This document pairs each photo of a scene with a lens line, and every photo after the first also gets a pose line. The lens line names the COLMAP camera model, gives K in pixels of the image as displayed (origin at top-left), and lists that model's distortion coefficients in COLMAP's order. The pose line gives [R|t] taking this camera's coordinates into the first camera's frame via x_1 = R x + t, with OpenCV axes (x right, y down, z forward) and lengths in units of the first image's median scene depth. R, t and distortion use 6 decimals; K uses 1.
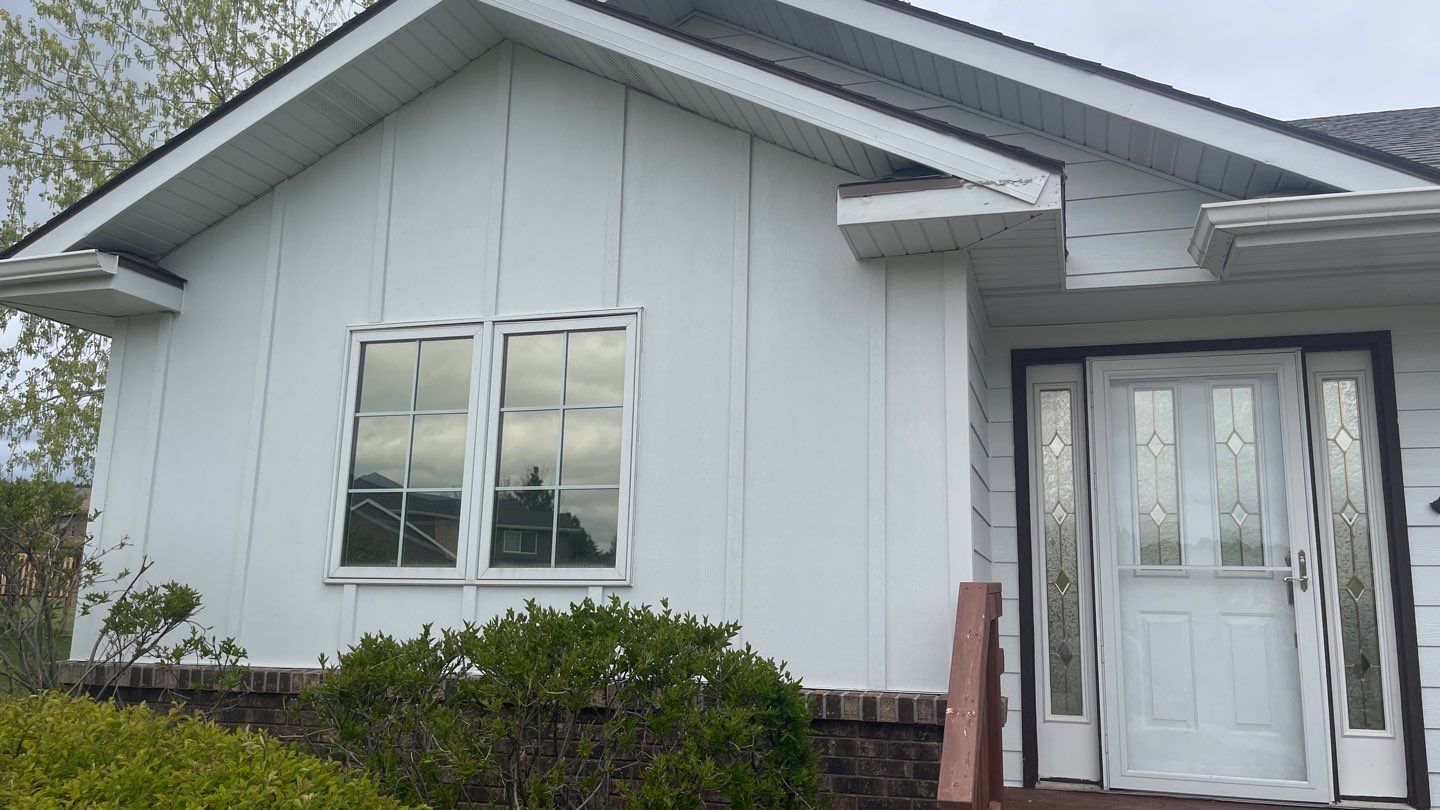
lens RADIAL K [[1186.4, 0, 634.2], [0, 1186.4, 379.1], [0, 0, 1]] dist [0.027263, -0.003424]
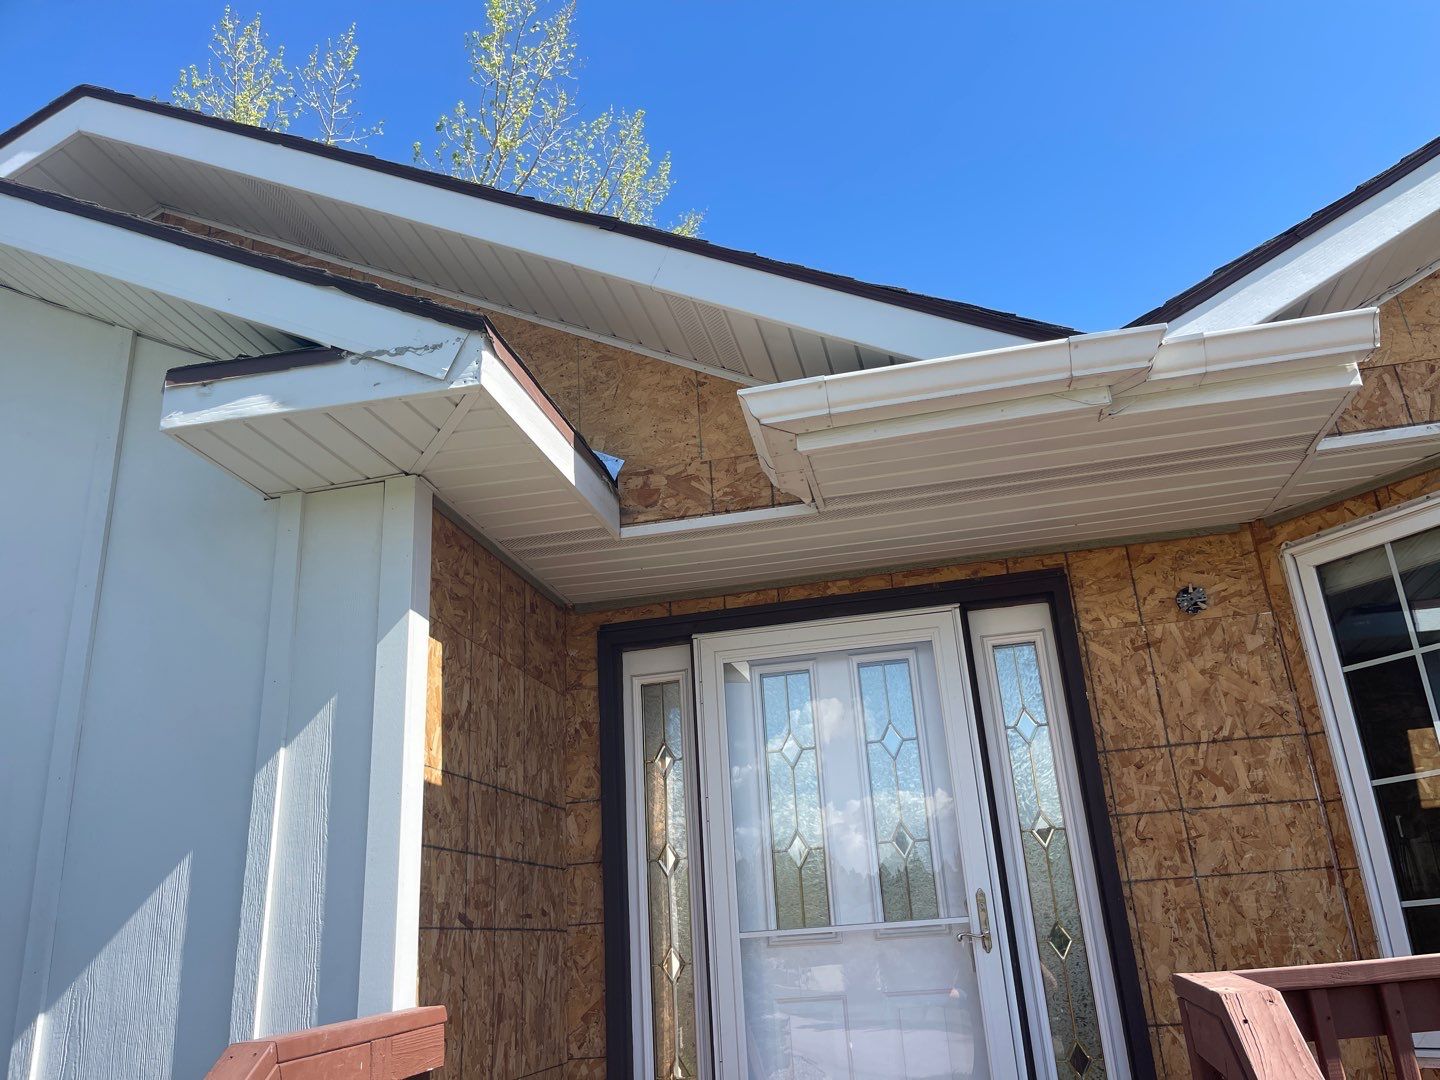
lens RADIAL K [[1094.6, 0, 726.5], [0, 1094.6, 542.7], [0, 0, 1]] dist [0.049362, -0.066389]
pose [[0.992527, -0.047545, 0.112385, 0.349656], [0.065534, 0.984572, -0.162242, 0.038163], [-0.102937, 0.168394, 0.980330, 0.351898]]
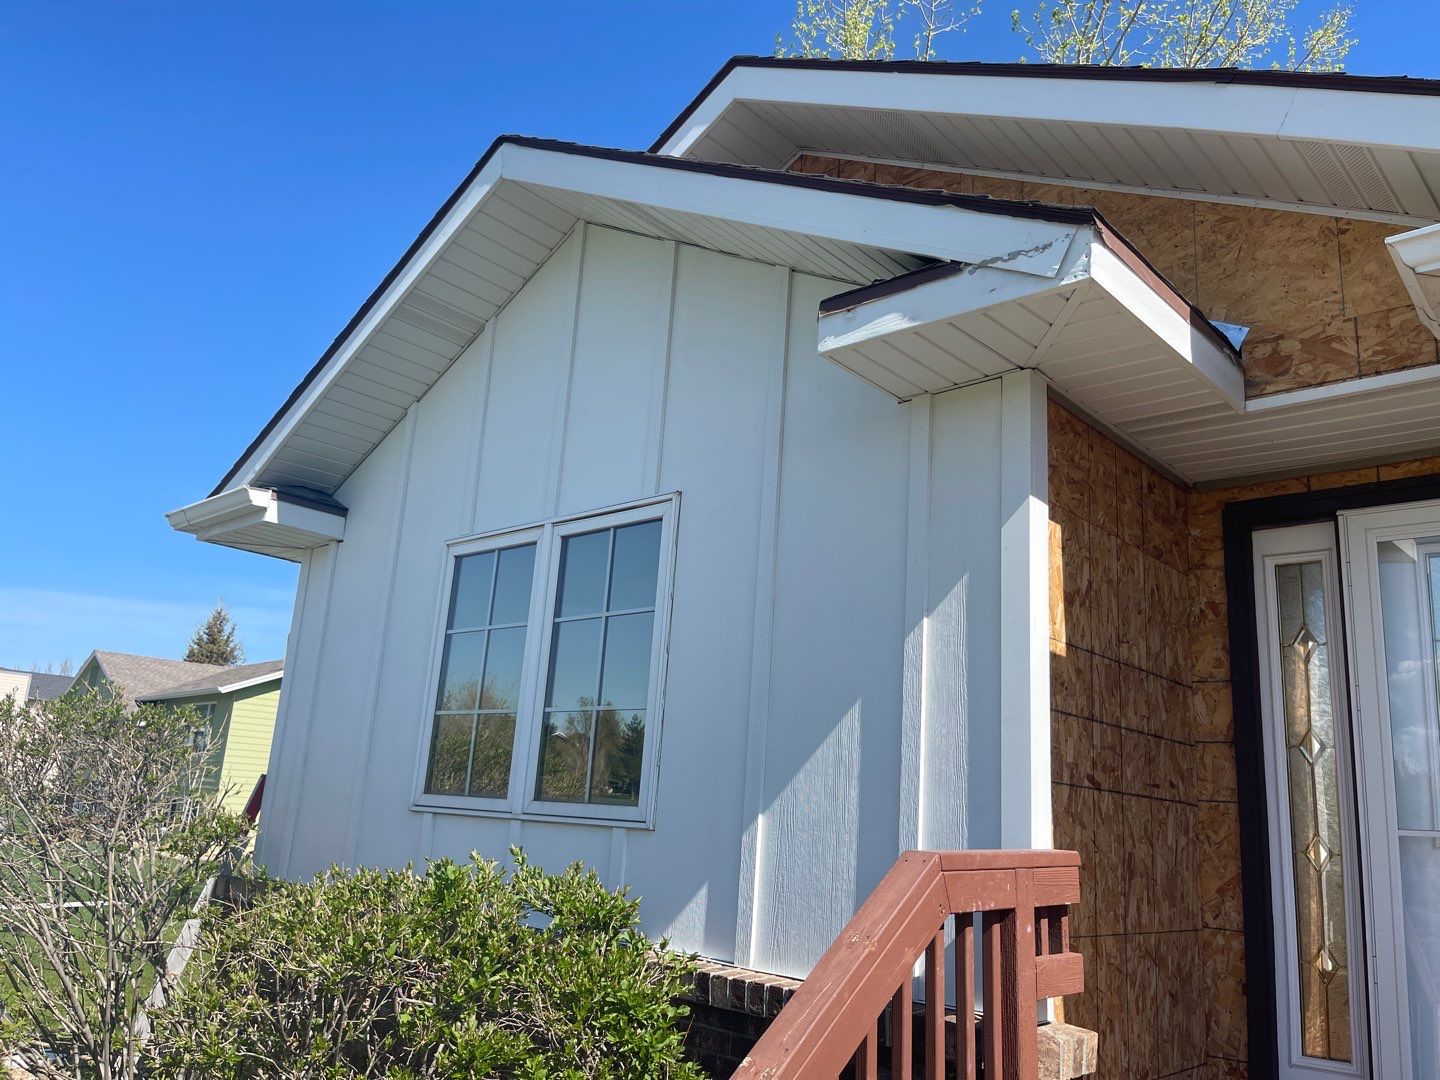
lens RADIAL K [[1094.6, 0, 726.5], [0, 1094.6, 542.7], [0, 0, 1]] dist [0.049362, -0.066389]
pose [[0.903749, -0.068387, -0.422565, 0.353877], [0.037157, 0.995963, -0.081717, 0.039594], [0.426448, 0.058150, 0.902641, 0.306545]]
